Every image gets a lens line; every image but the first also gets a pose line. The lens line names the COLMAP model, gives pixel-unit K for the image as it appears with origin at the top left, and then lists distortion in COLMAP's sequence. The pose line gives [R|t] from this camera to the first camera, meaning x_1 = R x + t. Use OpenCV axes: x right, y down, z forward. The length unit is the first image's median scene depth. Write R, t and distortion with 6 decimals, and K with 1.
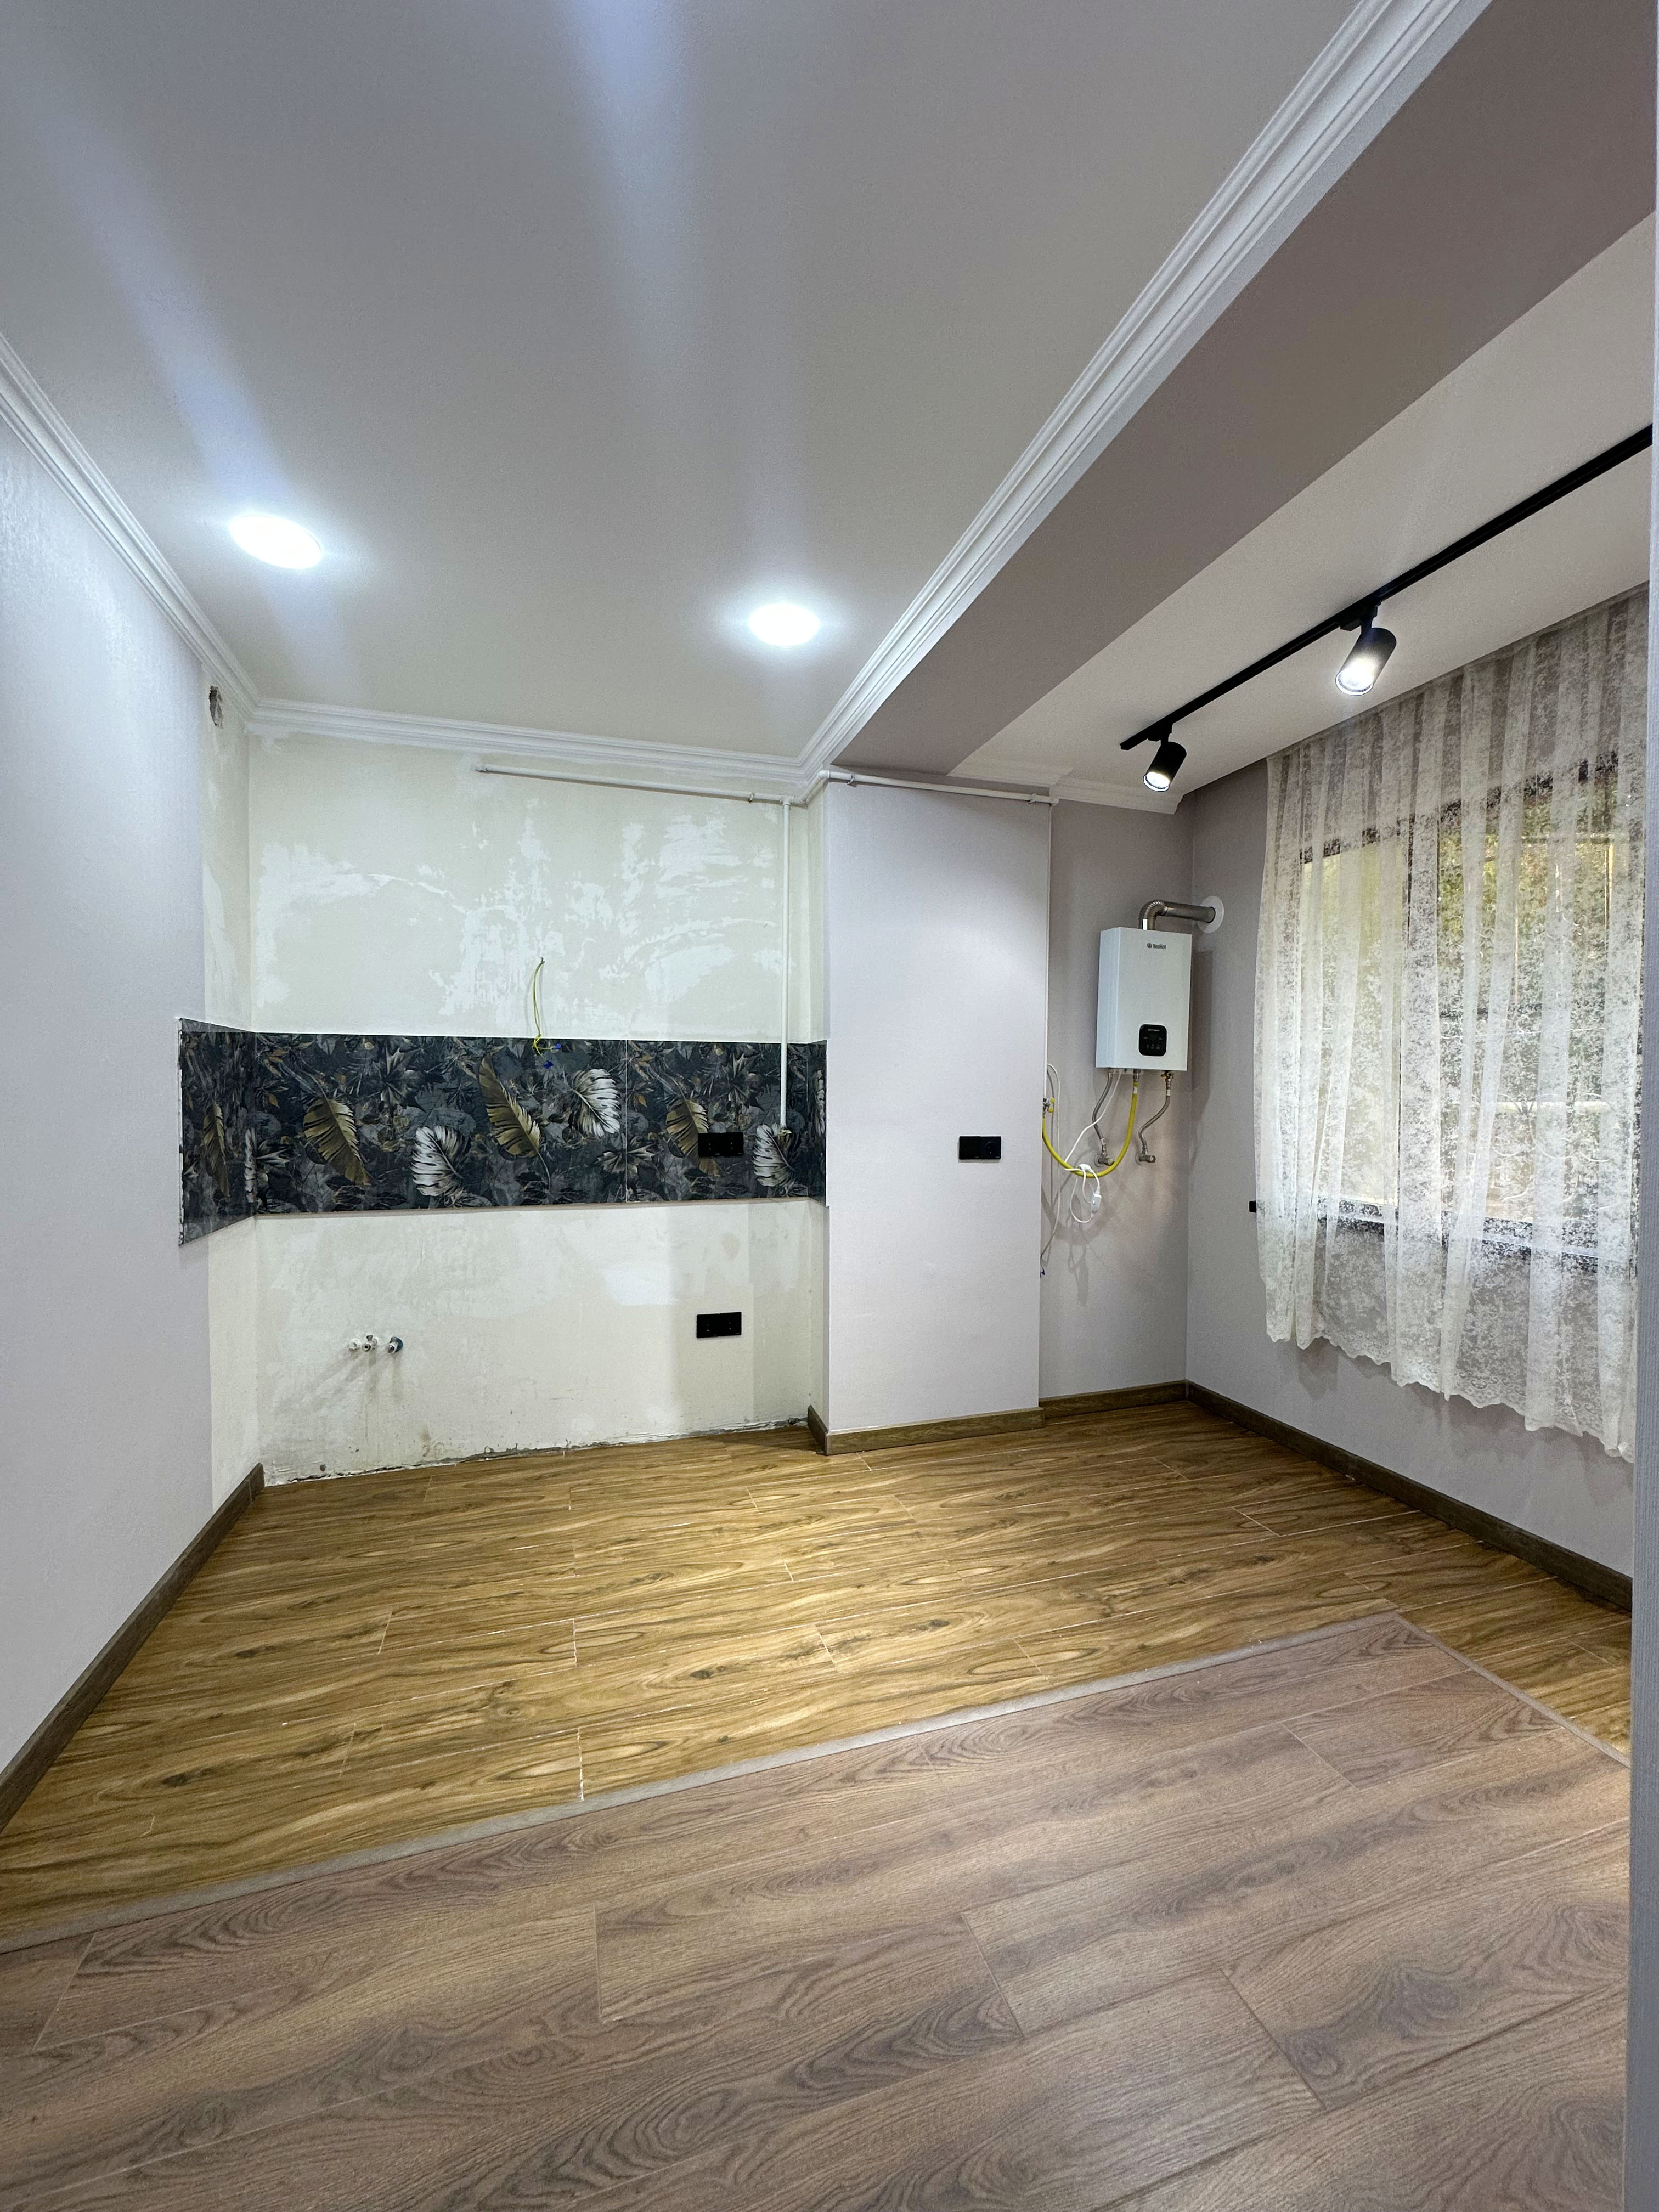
lens RADIAL K [[882.1, 0, 829.2], [0, 882.1, 1103.8], [0, 0, 1]] dist [-0.005597, 0.001828]
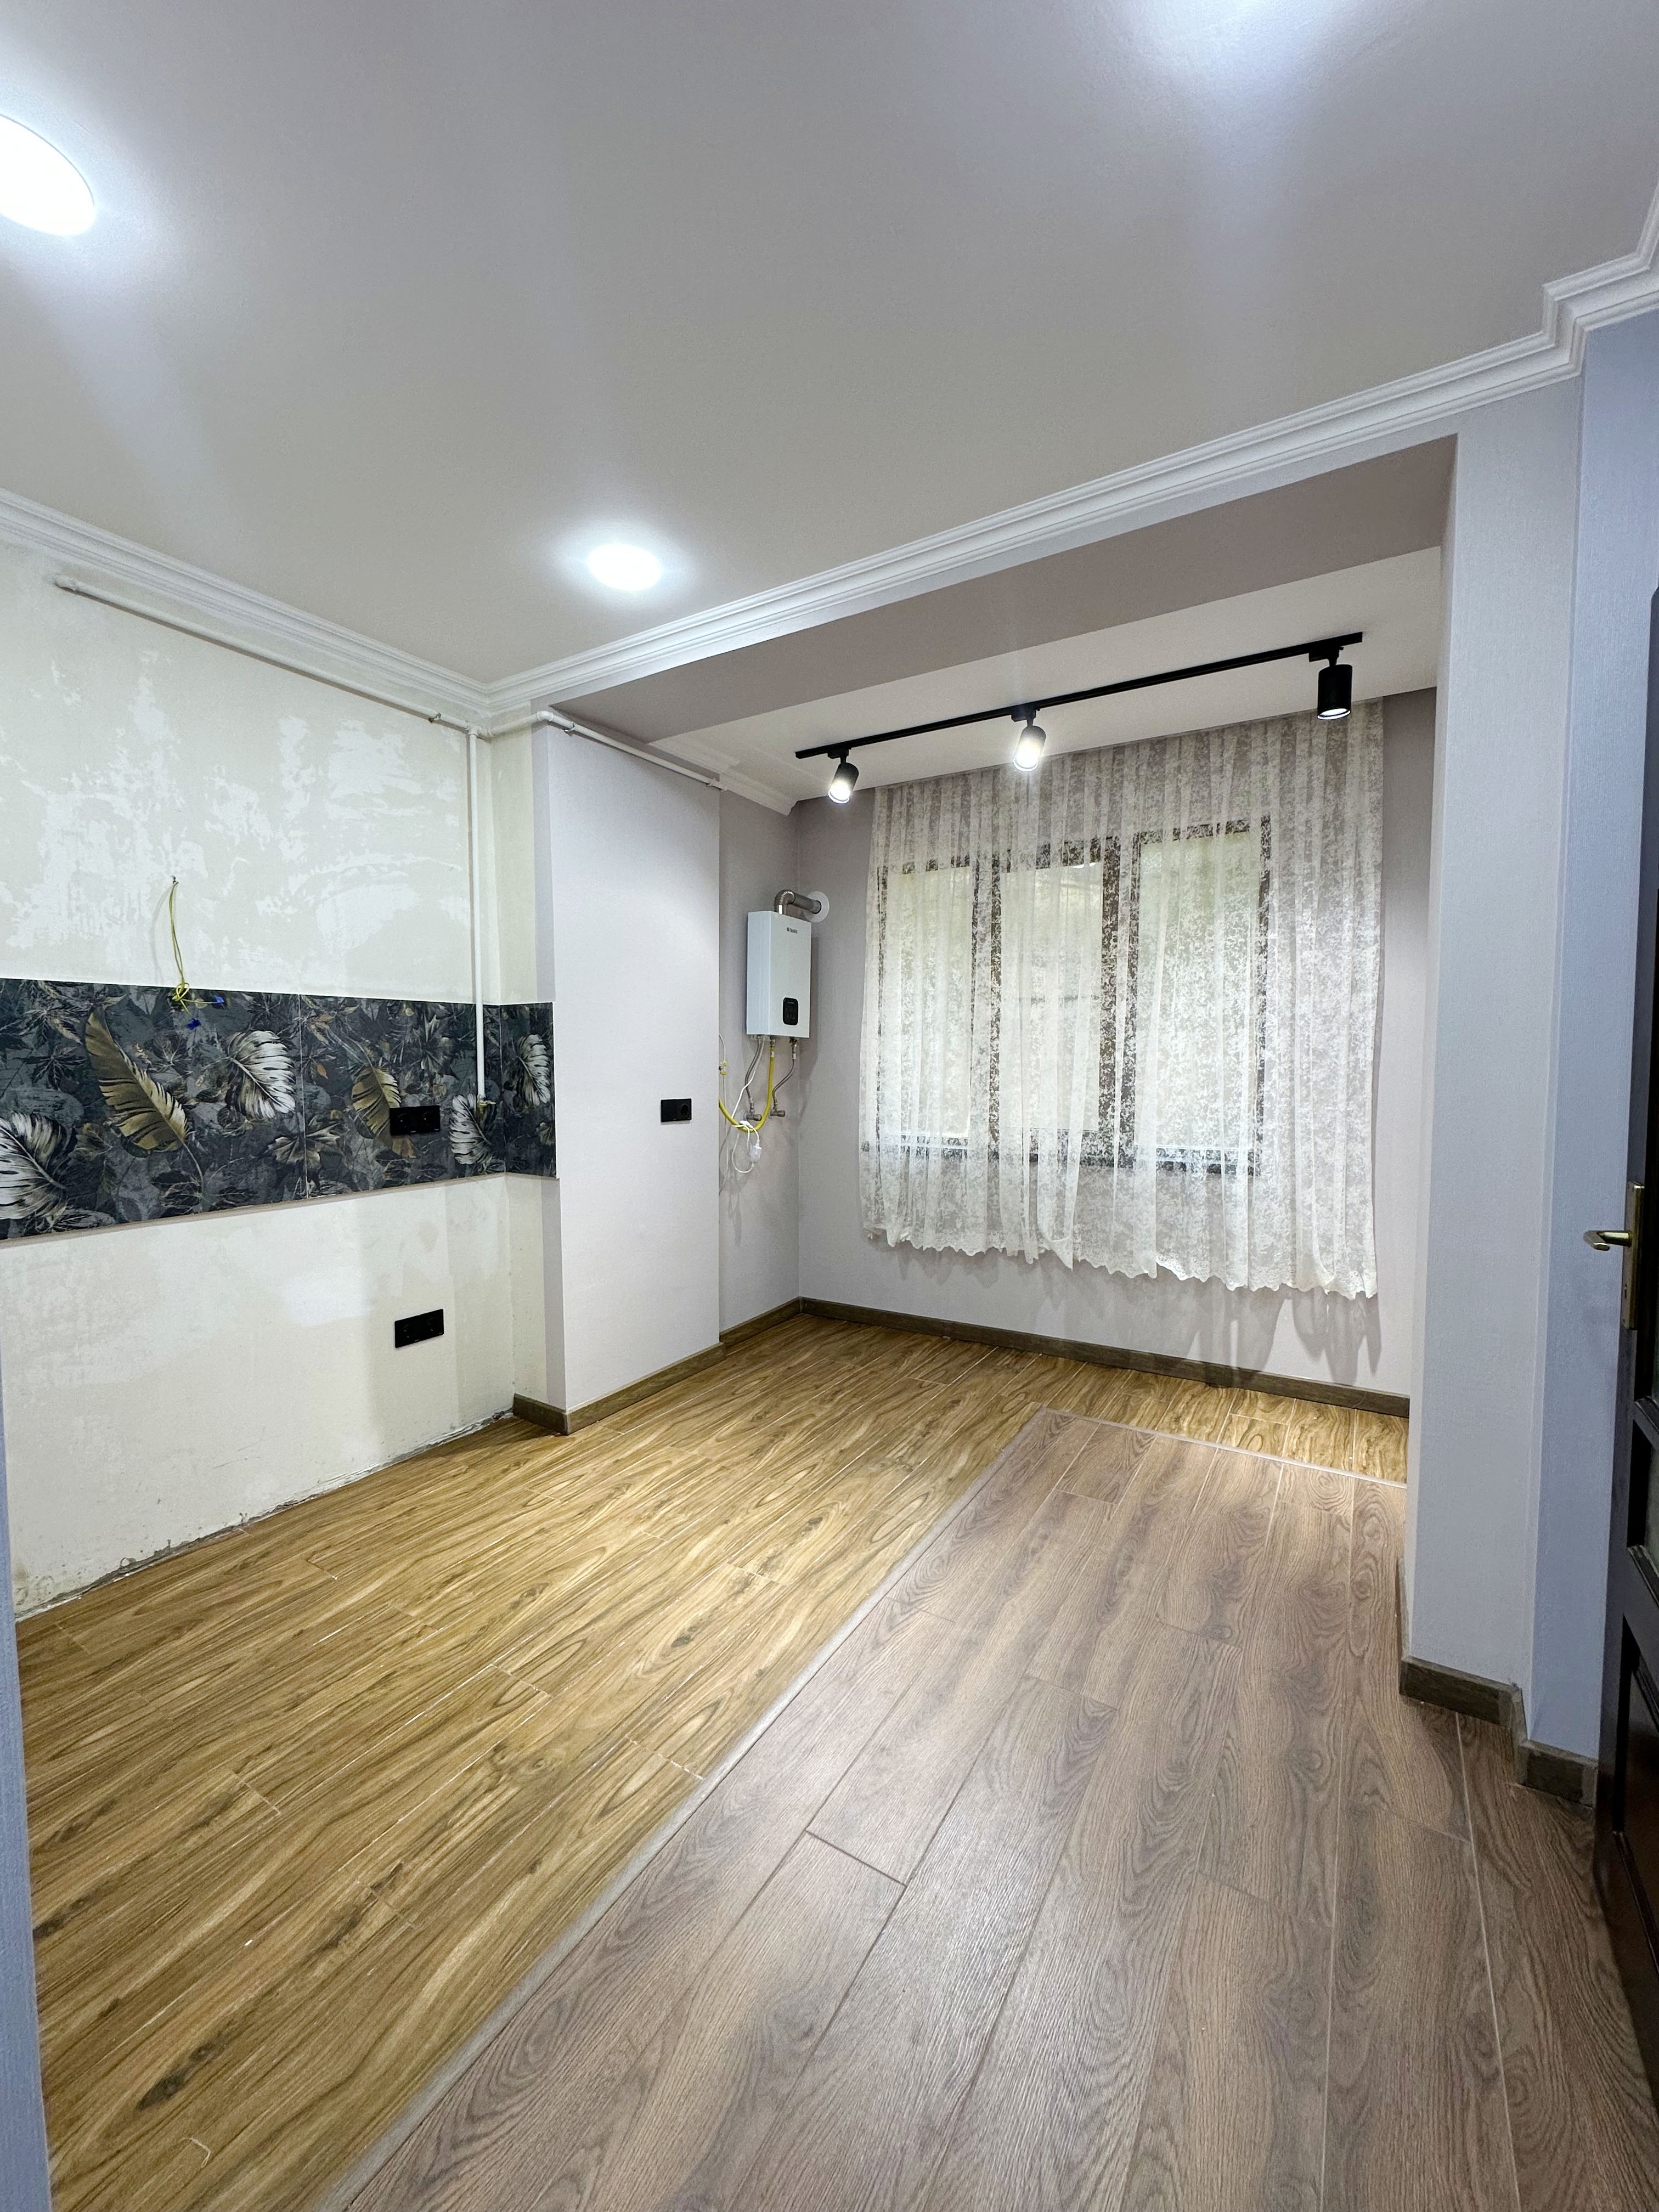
lens RADIAL K [[882.1, 0, 829.2], [0, 882.1, 1103.8], [0, 0, 1]] dist [-0.005597, 0.001828]
pose [[0.754358, -0.042611, 0.655079, -0.409392], [0.015464, 0.998768, 0.047159, -0.004481], [-0.656281, -0.025445, 0.754088, 0.094962]]
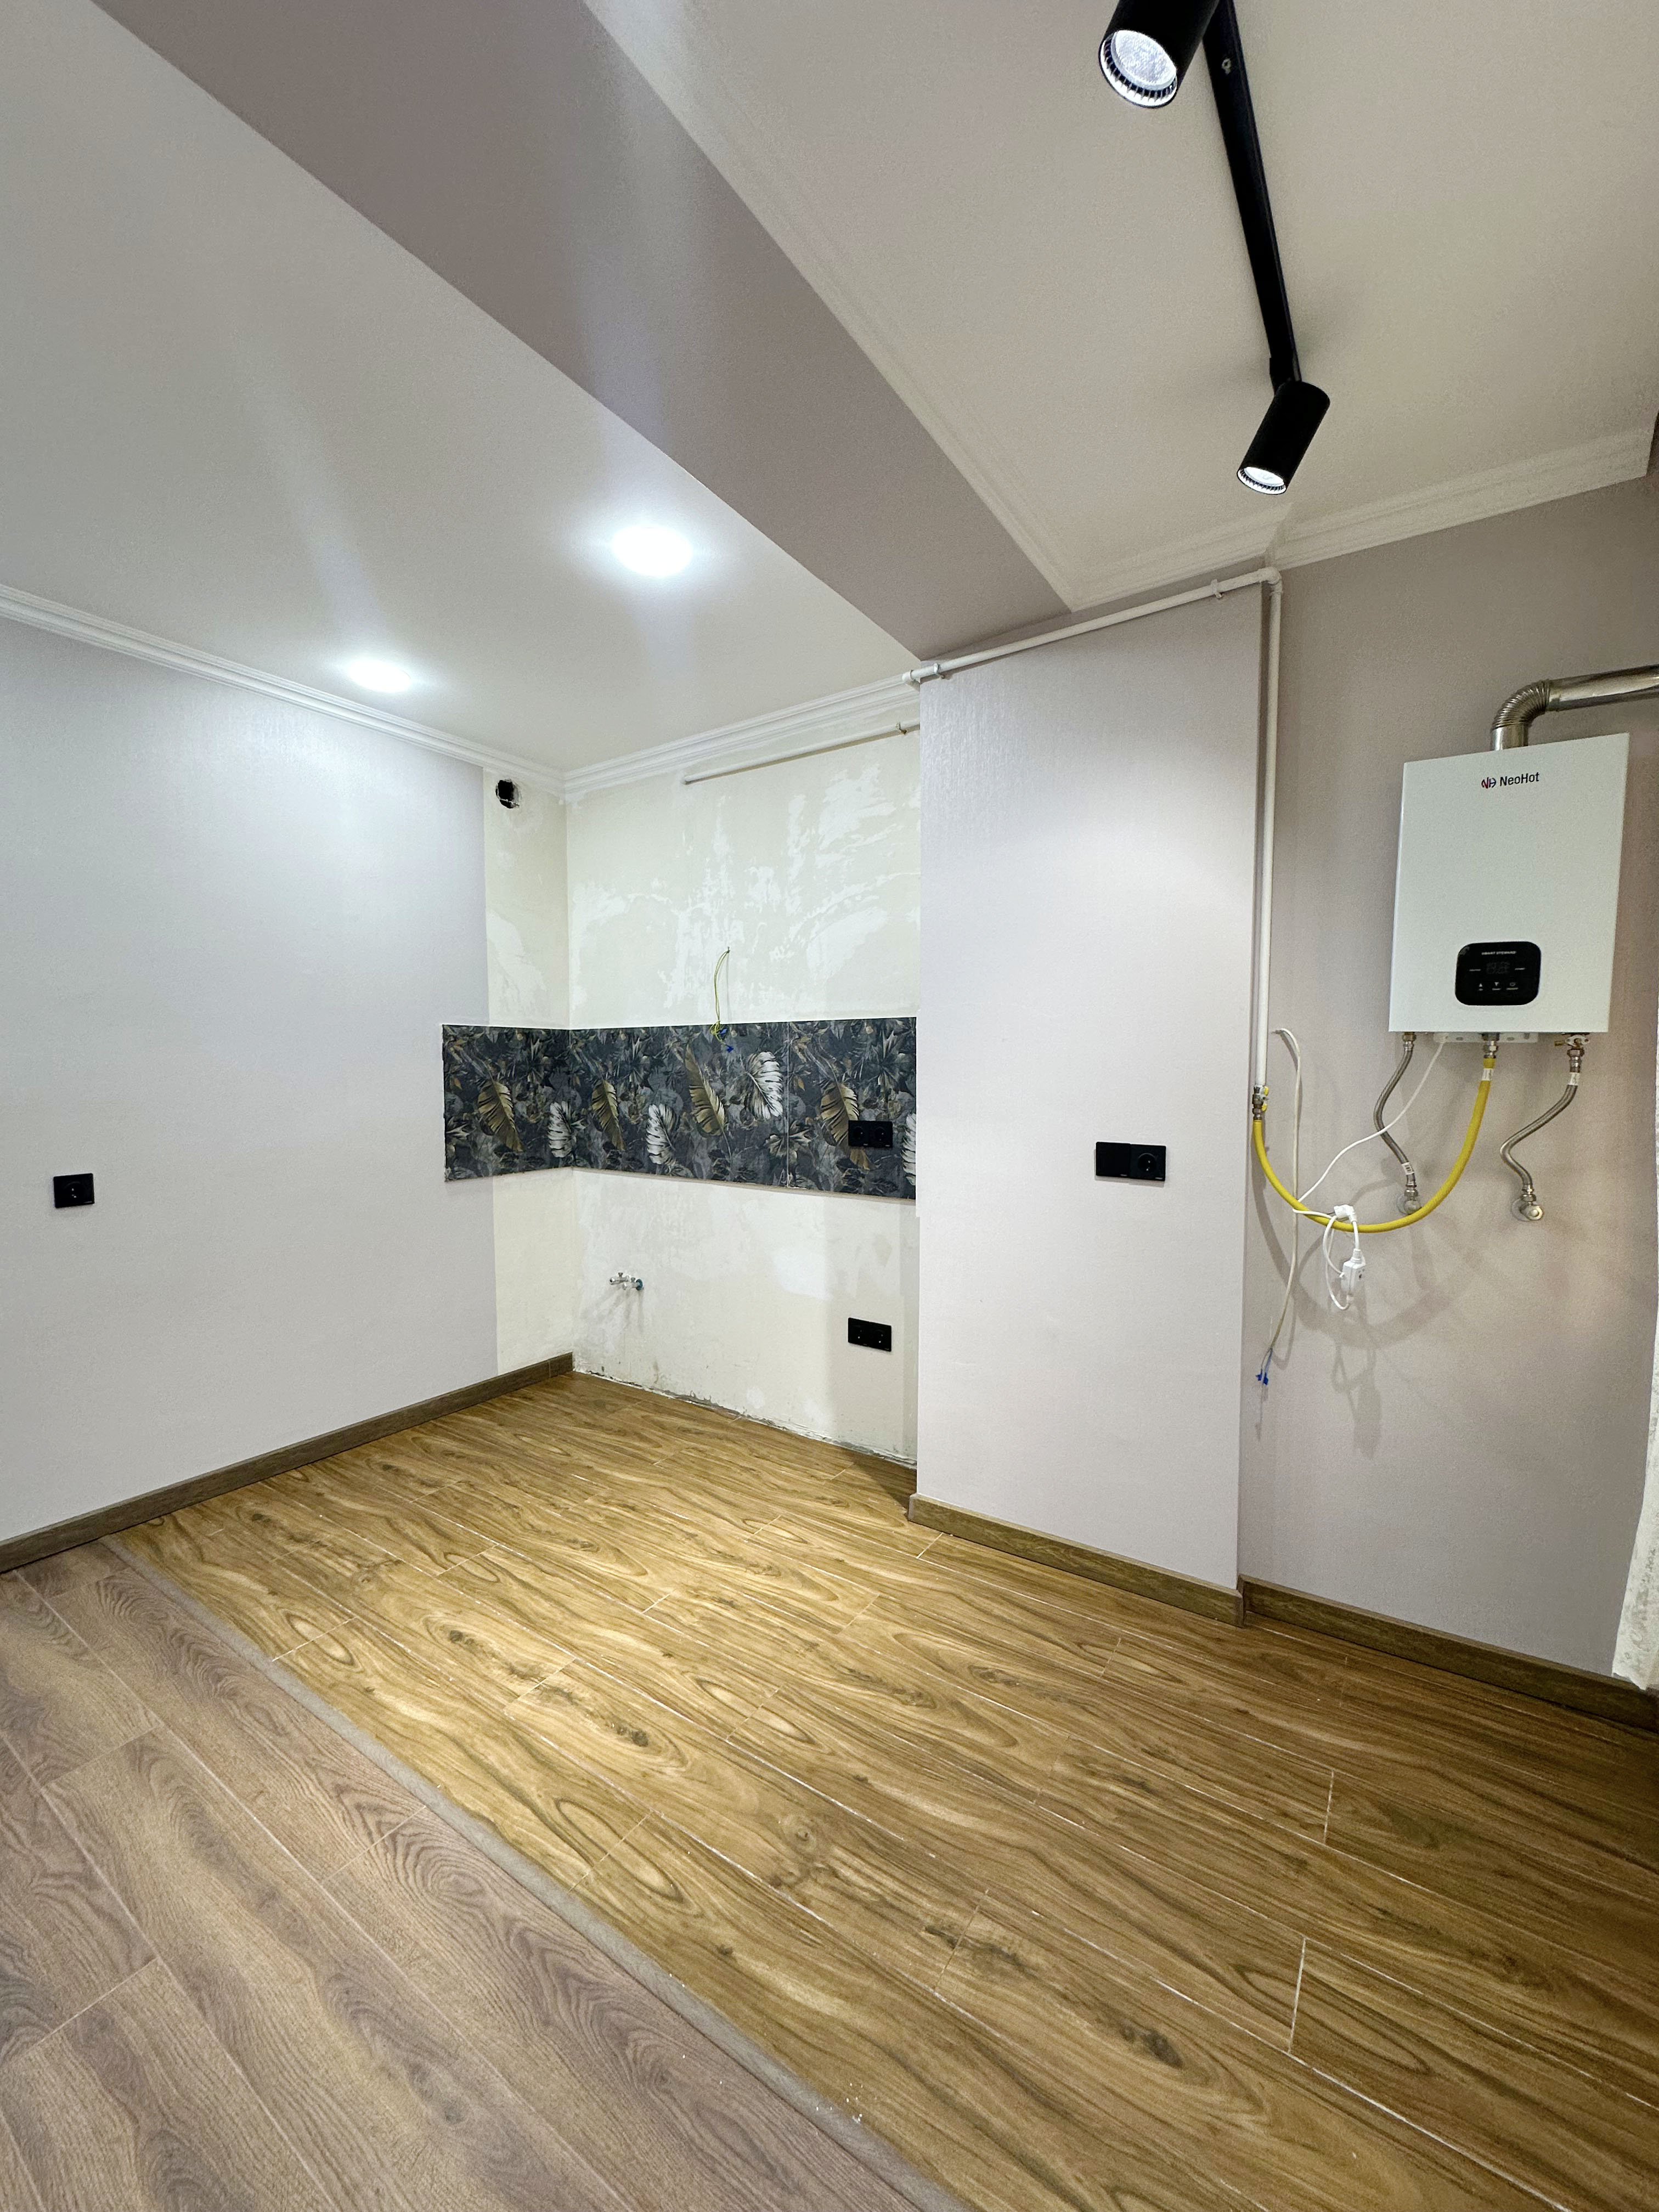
lens RADIAL K [[882.1, 0, 829.2], [0, 882.1, 1103.8], [0, 0, 1]] dist [-0.005597, 0.001828]
pose [[0.621604, 0.029630, -0.782771, 0.589402], [-0.006558, 0.999446, 0.032624, -0.014106], [0.783304, -0.015146, 0.621454, 0.446459]]
